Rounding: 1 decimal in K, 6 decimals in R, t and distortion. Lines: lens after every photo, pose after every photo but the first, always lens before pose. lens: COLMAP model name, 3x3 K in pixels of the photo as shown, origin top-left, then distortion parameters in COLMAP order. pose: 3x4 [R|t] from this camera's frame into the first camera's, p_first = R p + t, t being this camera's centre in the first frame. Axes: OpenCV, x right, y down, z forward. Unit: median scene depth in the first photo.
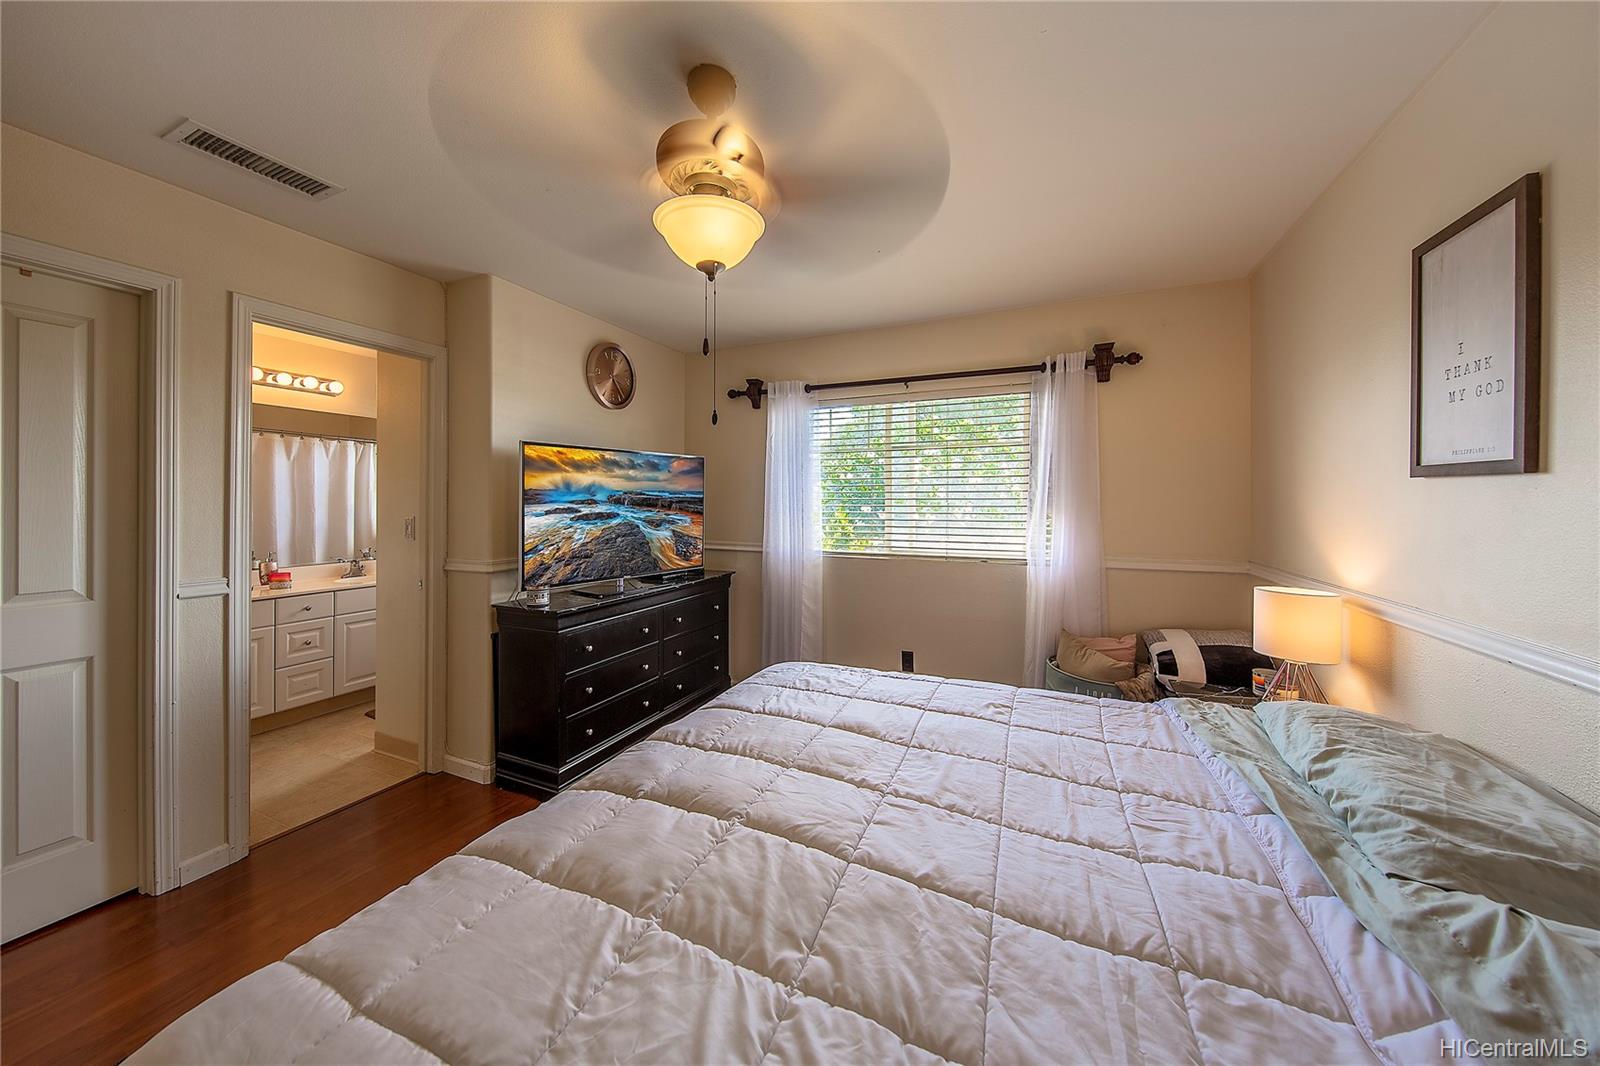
lens RADIAL K [[542.6, 0, 797.6], [0, 542.6, 500.7], [0, 0, 1]] dist [-0.001157, -0.000173]
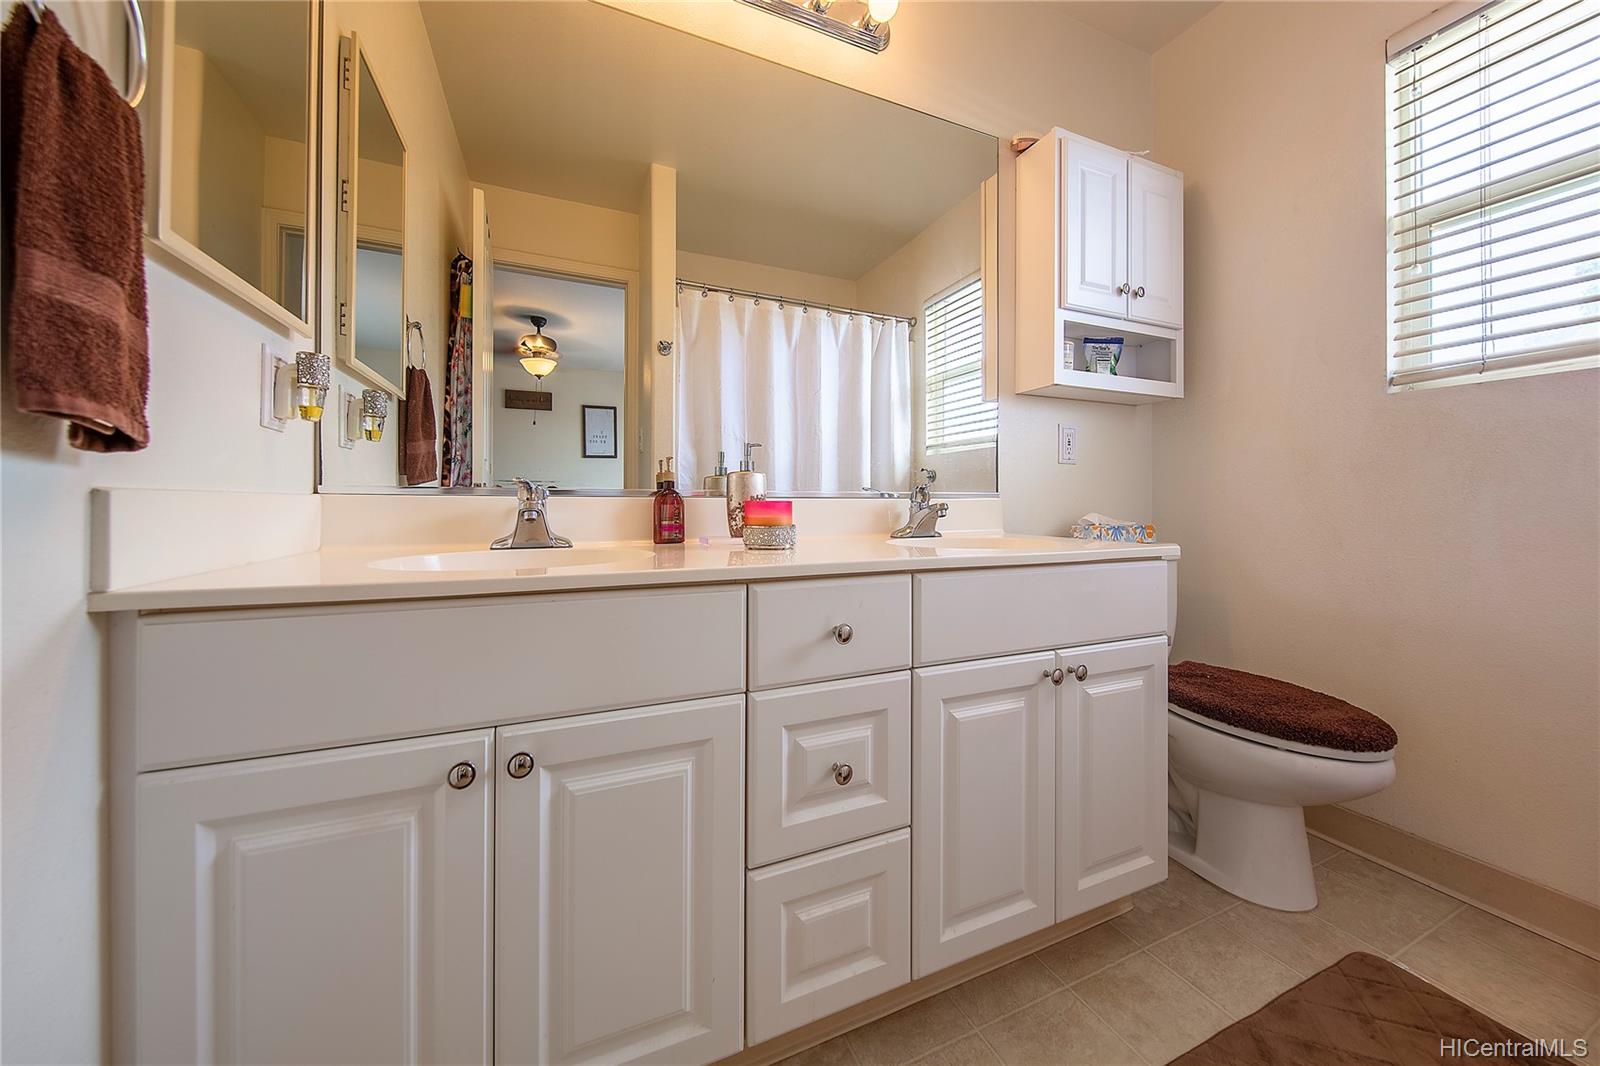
lens RADIAL K [[542.6, 0, 797.6], [0, 542.6, 500.7], [0, 0, 1]] dist [-0.001157, -0.000173]
pose [[0.735745, -0.002346, -0.677254, -0.440906], [0.007915, 0.999955, 0.005135, 0.080319], [0.677212, -0.009138, 0.735731, 0.472113]]
